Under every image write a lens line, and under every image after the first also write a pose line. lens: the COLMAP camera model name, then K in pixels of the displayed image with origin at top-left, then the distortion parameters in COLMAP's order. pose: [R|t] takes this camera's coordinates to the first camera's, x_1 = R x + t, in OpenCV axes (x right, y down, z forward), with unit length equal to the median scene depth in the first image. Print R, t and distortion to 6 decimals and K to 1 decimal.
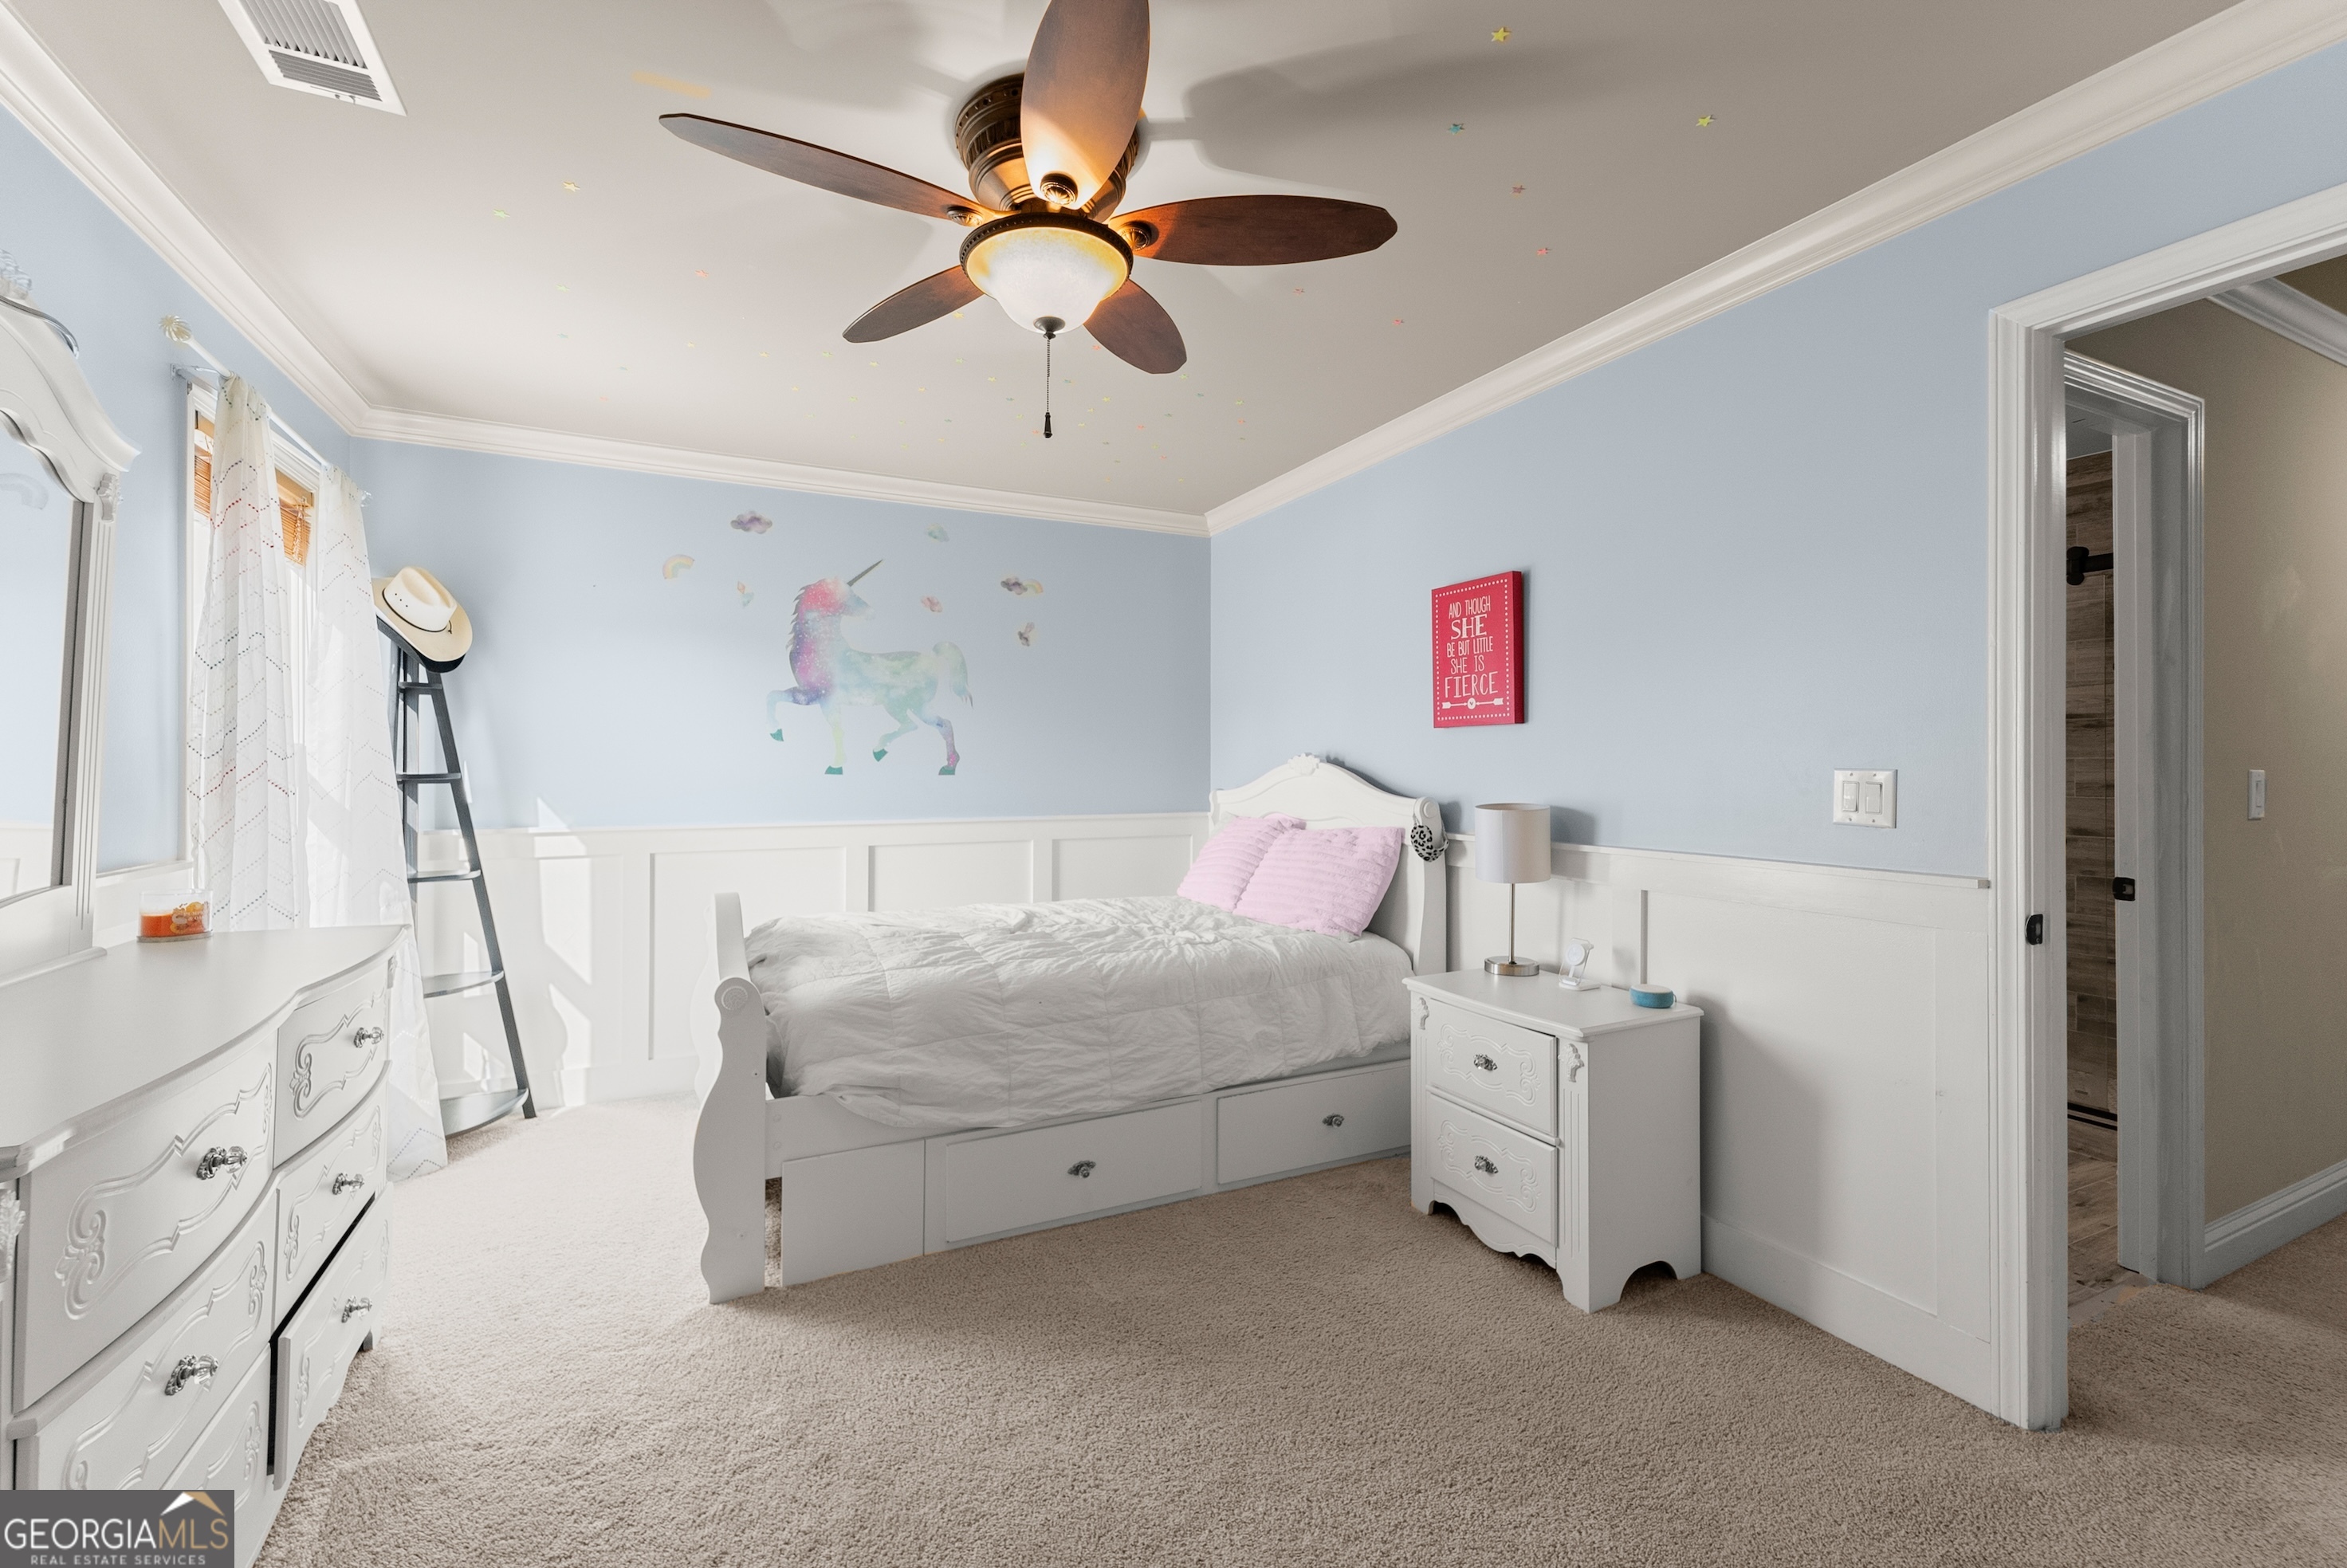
lens RADIAL K [[981.4, 0, 1177.8], [0, 981.4, 755.2], [0, 0, 1]] dist [0.011356, 0.000013]
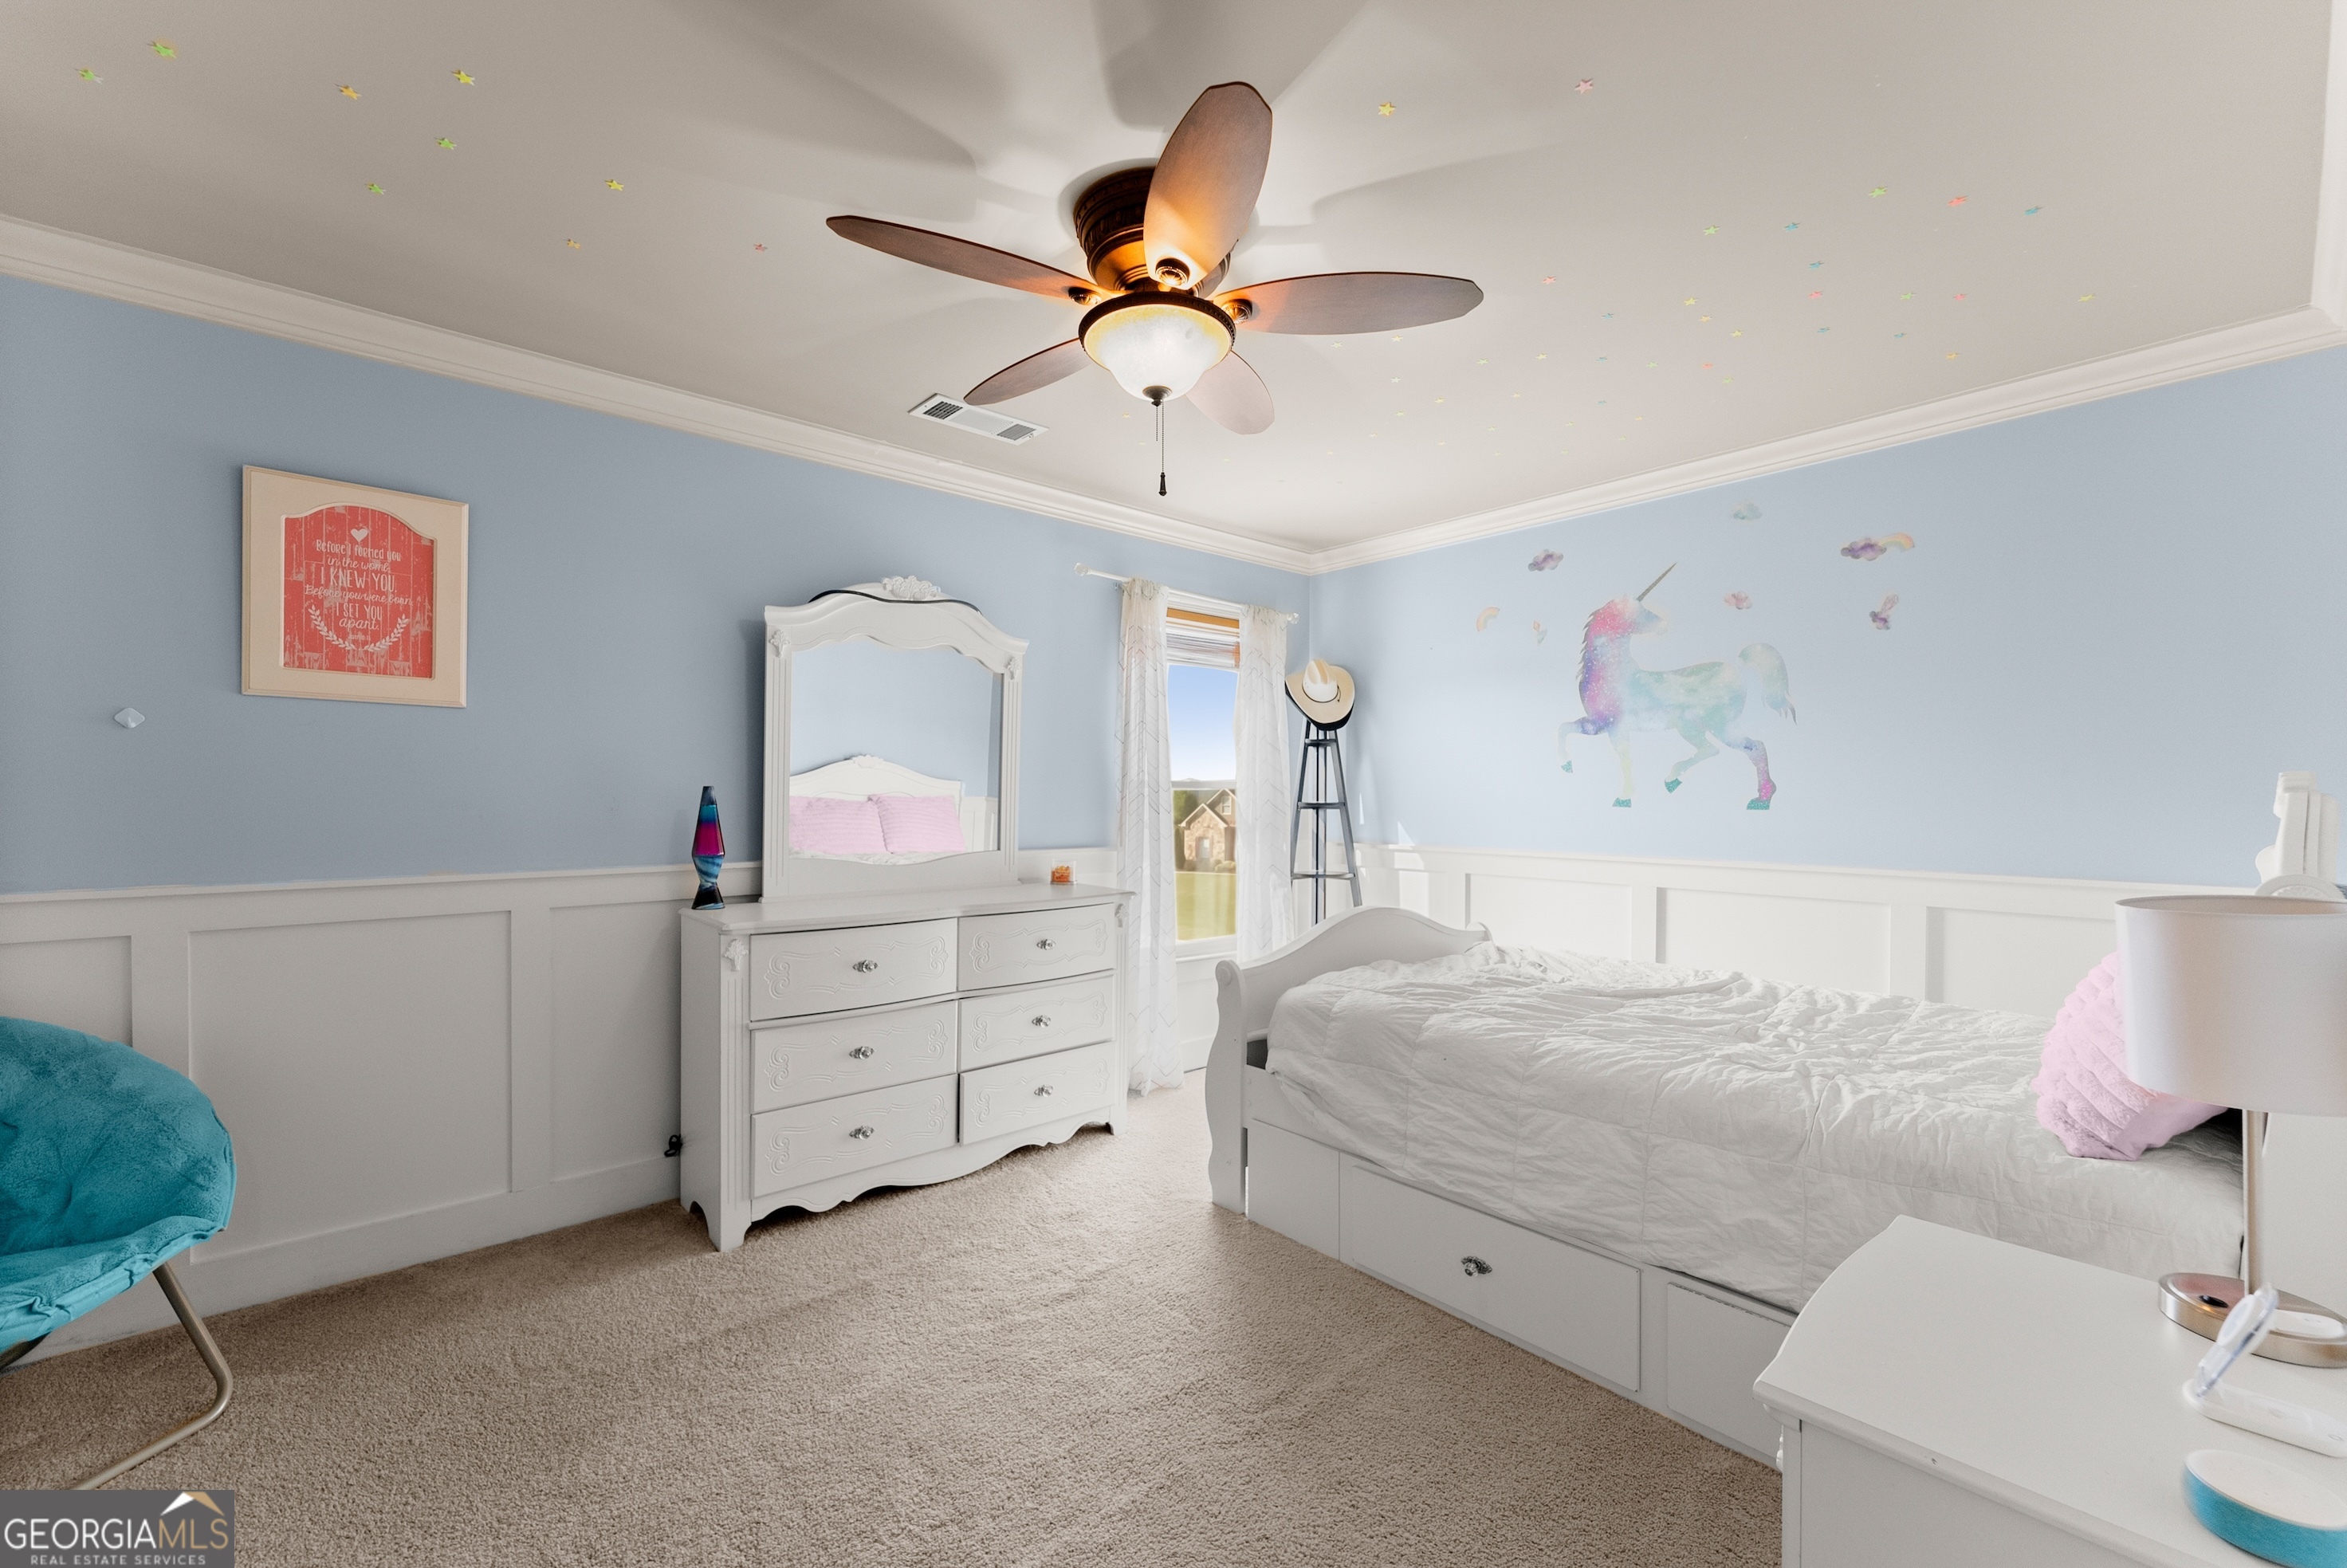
lens RADIAL K [[964.0, 0, 1164.0], [0, 964.0, 796.7], [0, 0, 1]] dist [0.001677, -0.000005]
pose [[0.244438, 0.001110, -0.969664, 0.532767], [0.006362, 0.999976, 0.002749, 0.005576], [0.969644, -0.006841, 0.244425, 0.435300]]
